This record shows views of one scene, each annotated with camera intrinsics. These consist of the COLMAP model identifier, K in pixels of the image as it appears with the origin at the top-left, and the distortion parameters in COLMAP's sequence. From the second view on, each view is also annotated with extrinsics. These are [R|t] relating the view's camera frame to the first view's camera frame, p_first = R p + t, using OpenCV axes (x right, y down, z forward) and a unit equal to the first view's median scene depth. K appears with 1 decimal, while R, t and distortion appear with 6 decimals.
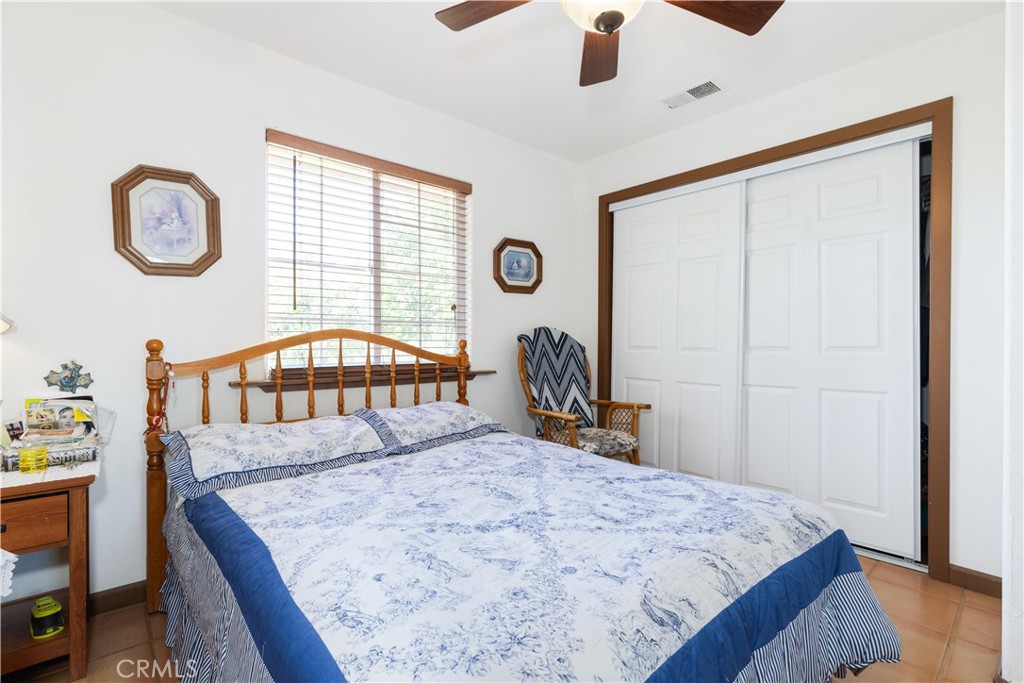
lens RADIAL K [[461.4, 0, 512.0], [0, 461.4, 341.5], [0, 0, 1]] dist [-0.002123, -0.000163]
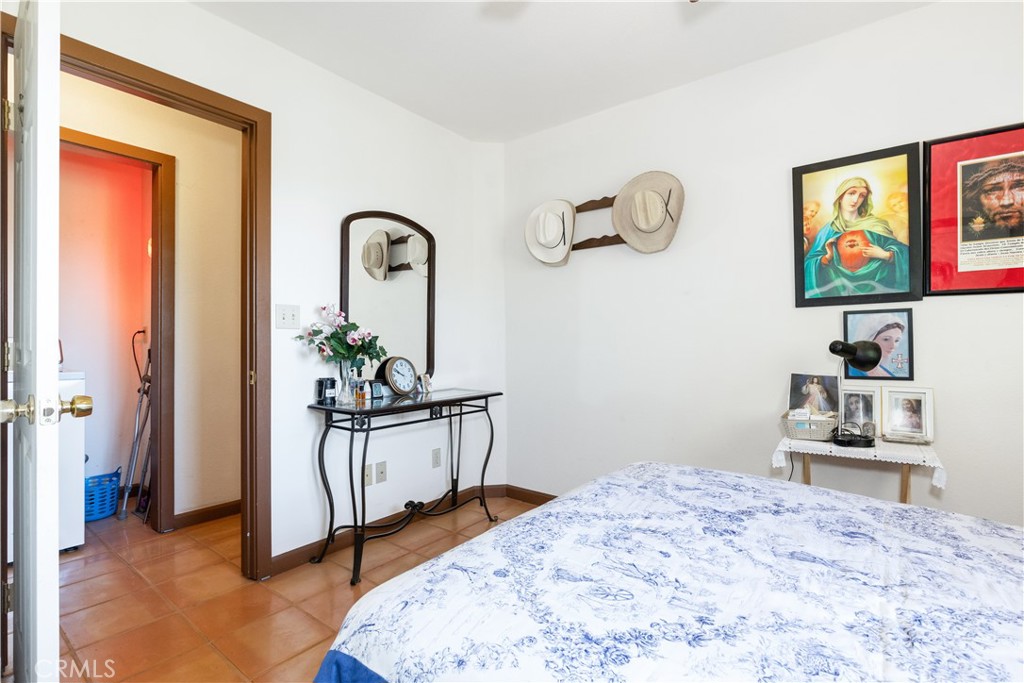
lens RADIAL K [[461.4, 0, 512.0], [0, 461.4, 341.5], [0, 0, 1]] dist [-0.002123, -0.000163]
pose [[-0.980187, -0.000478, -0.198075, 0.675359], [0.000017, 0.999997, -0.002499, -0.000829], [0.198075, -0.002453, -0.980184, 1.894163]]
